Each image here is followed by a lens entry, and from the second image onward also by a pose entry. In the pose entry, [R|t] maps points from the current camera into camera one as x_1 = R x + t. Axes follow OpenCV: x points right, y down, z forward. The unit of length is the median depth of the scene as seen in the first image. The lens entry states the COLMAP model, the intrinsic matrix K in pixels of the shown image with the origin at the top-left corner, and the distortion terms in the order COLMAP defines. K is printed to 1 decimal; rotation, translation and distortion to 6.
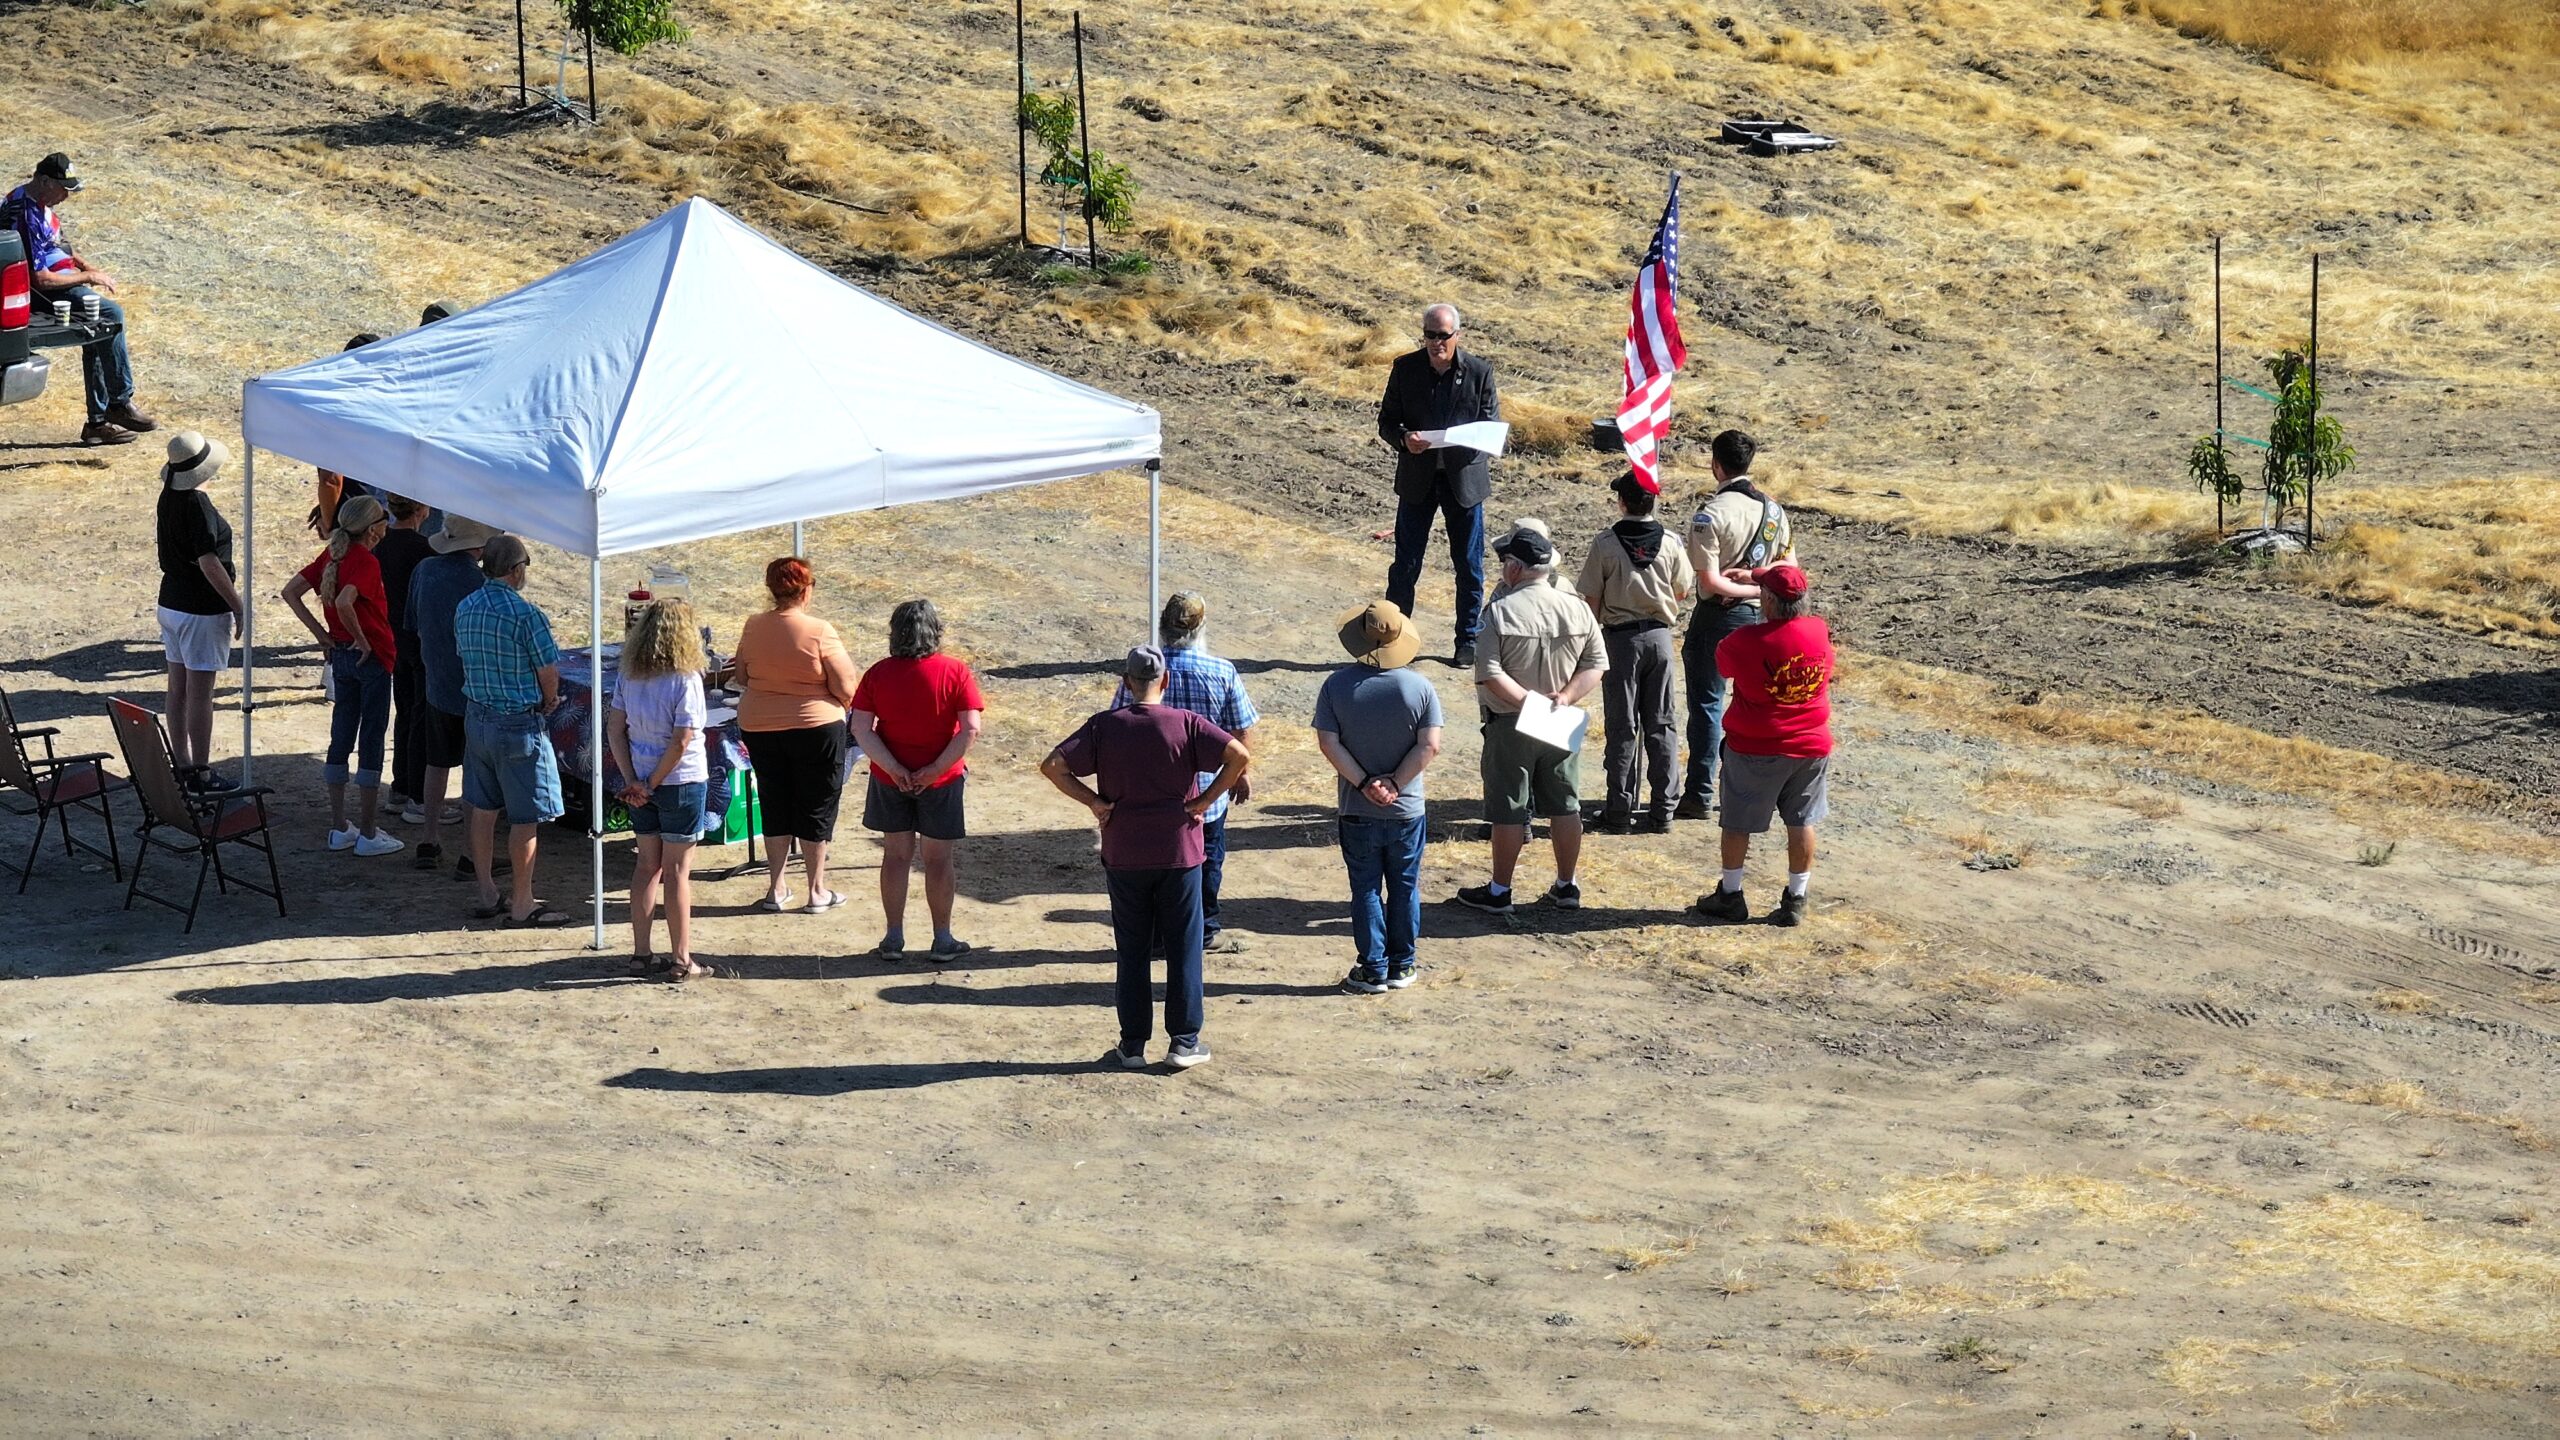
lens RADIAL K [[12491.5, 0, 1274.5], [0, 12491.5, 722.6], [0, 0, 1]] dist [-0.191159, 0.000000]
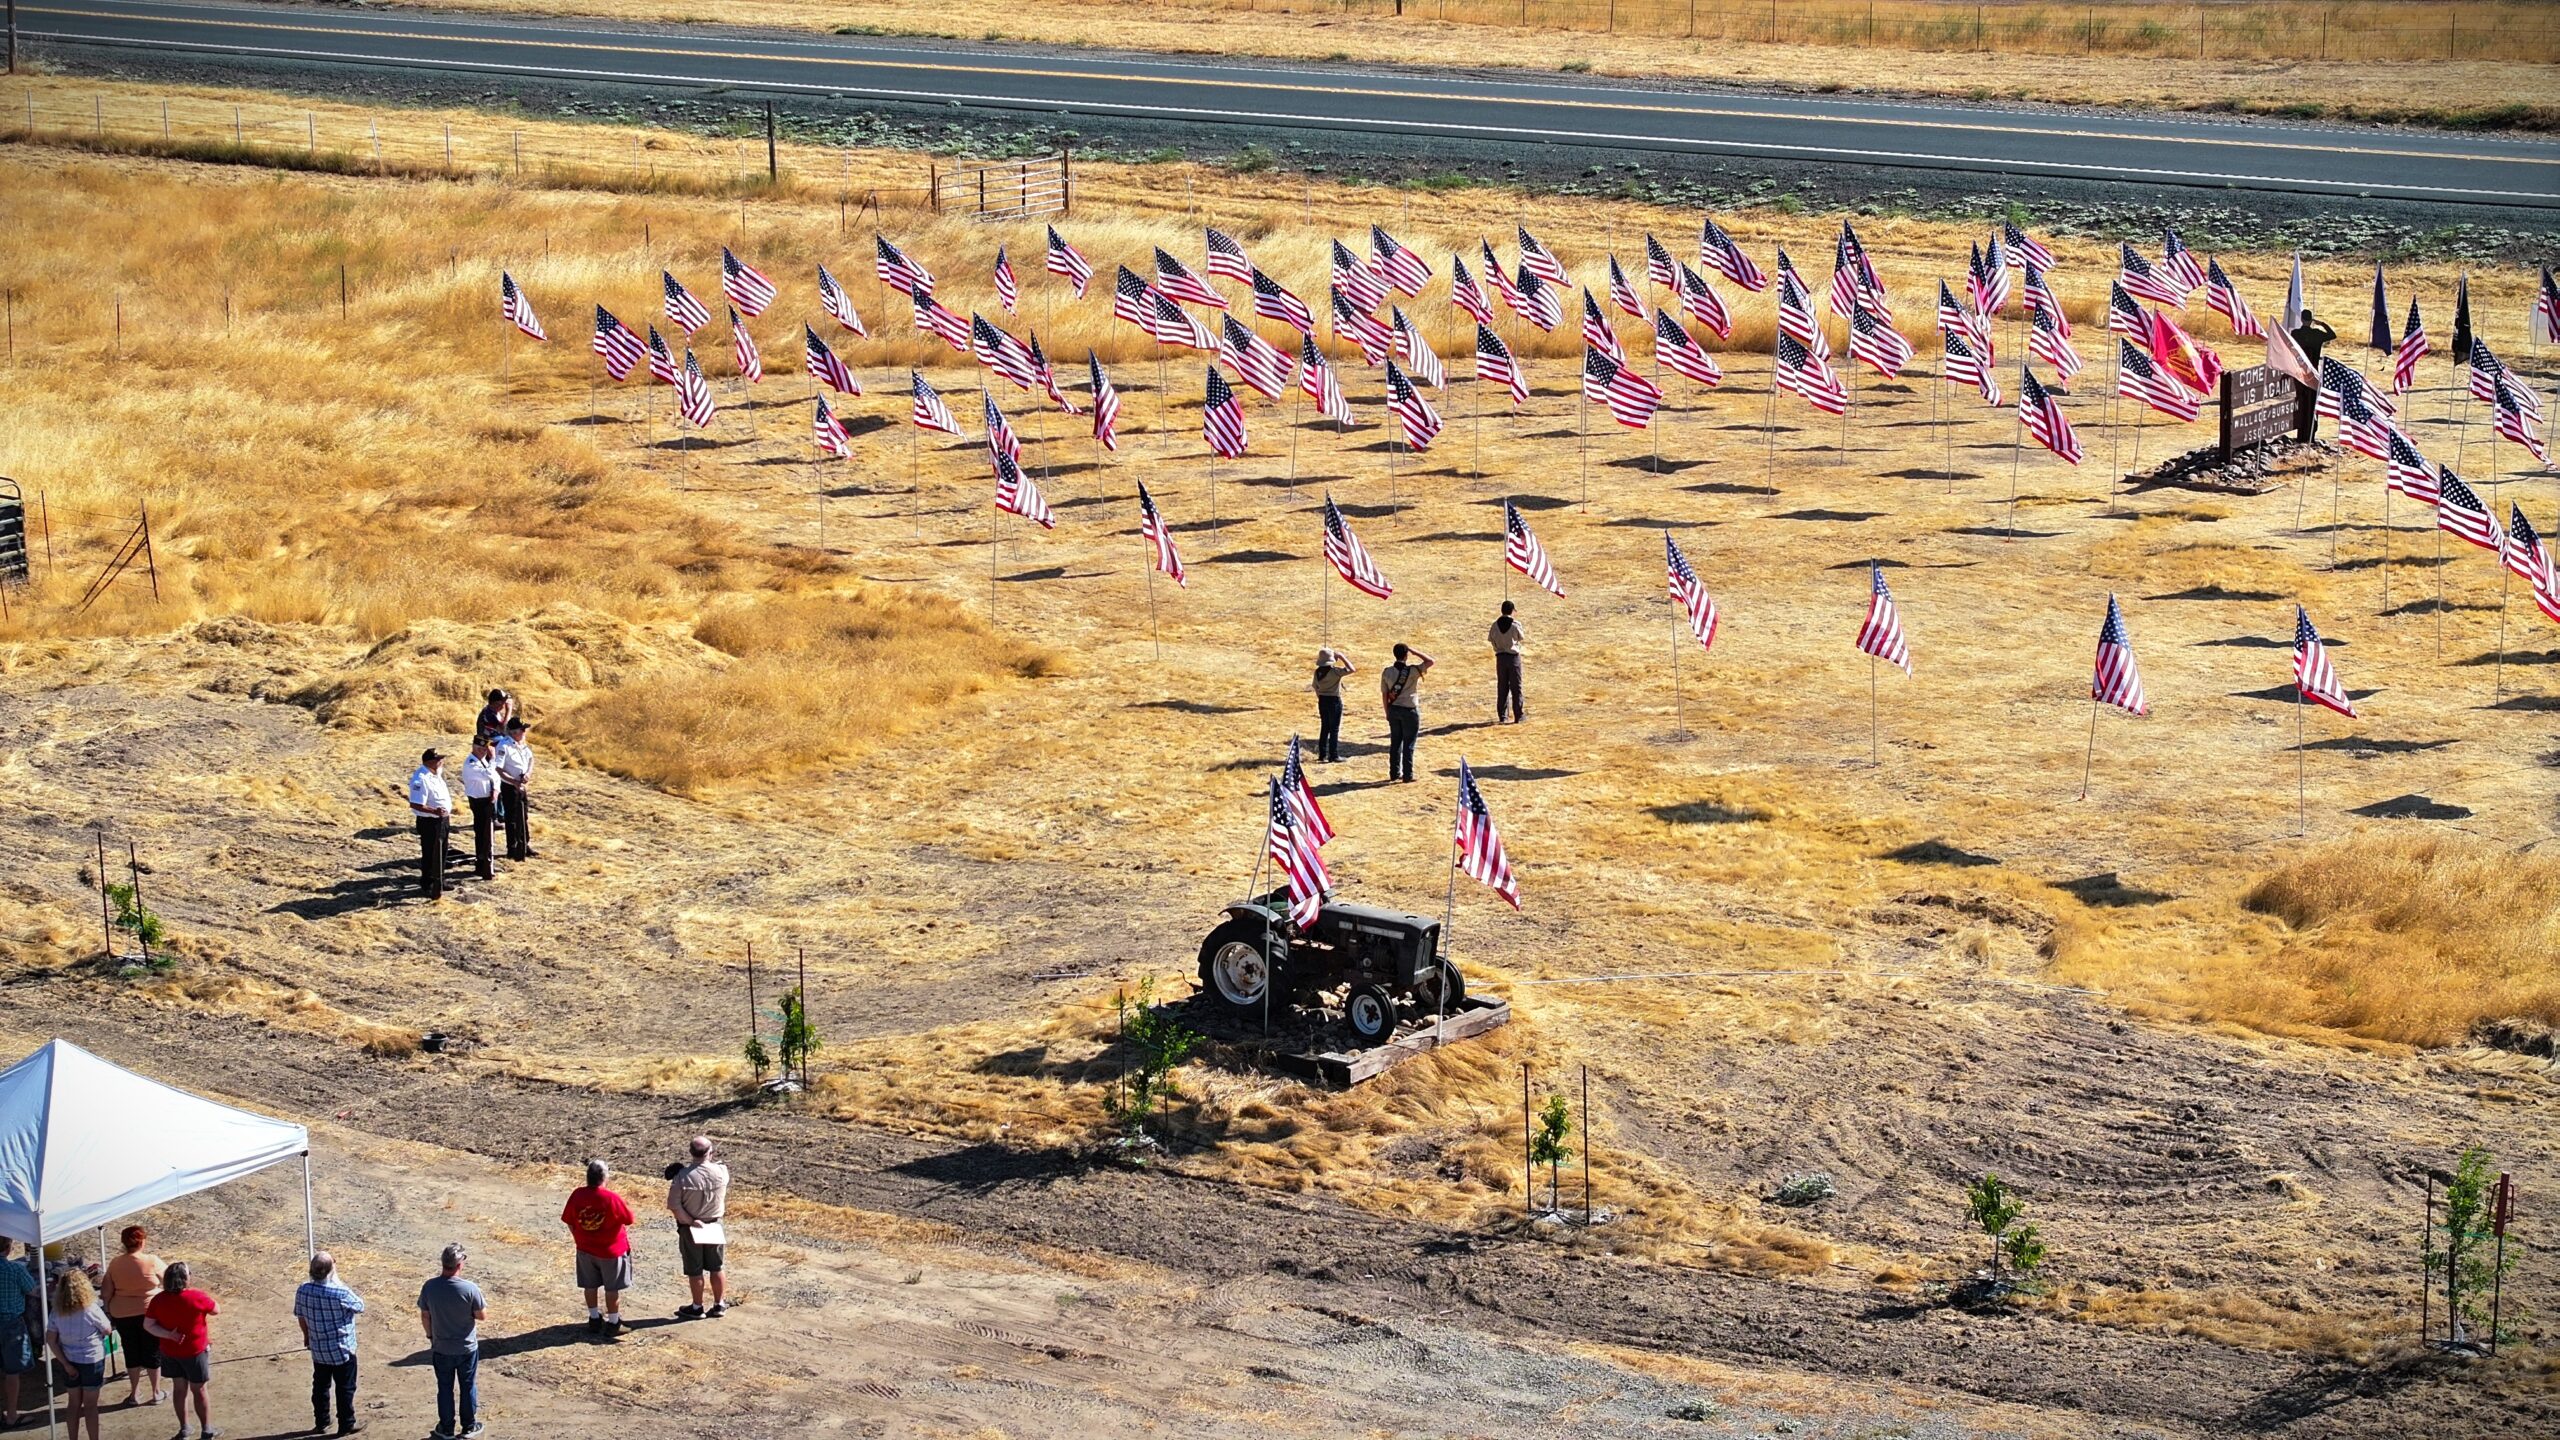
lens RADIAL K [[5137.5, 0, 1261.3], [0, 5137.5, 710.9], [0, 0, 1]] dist [-0.130285, 0.000000]
pose [[0.957044, -0.077595, 0.279367, -0.070826], [0.079410, 0.996830, 0.004836, -0.068390], [-0.278856, 0.017556, 0.960172, 0.149944]]
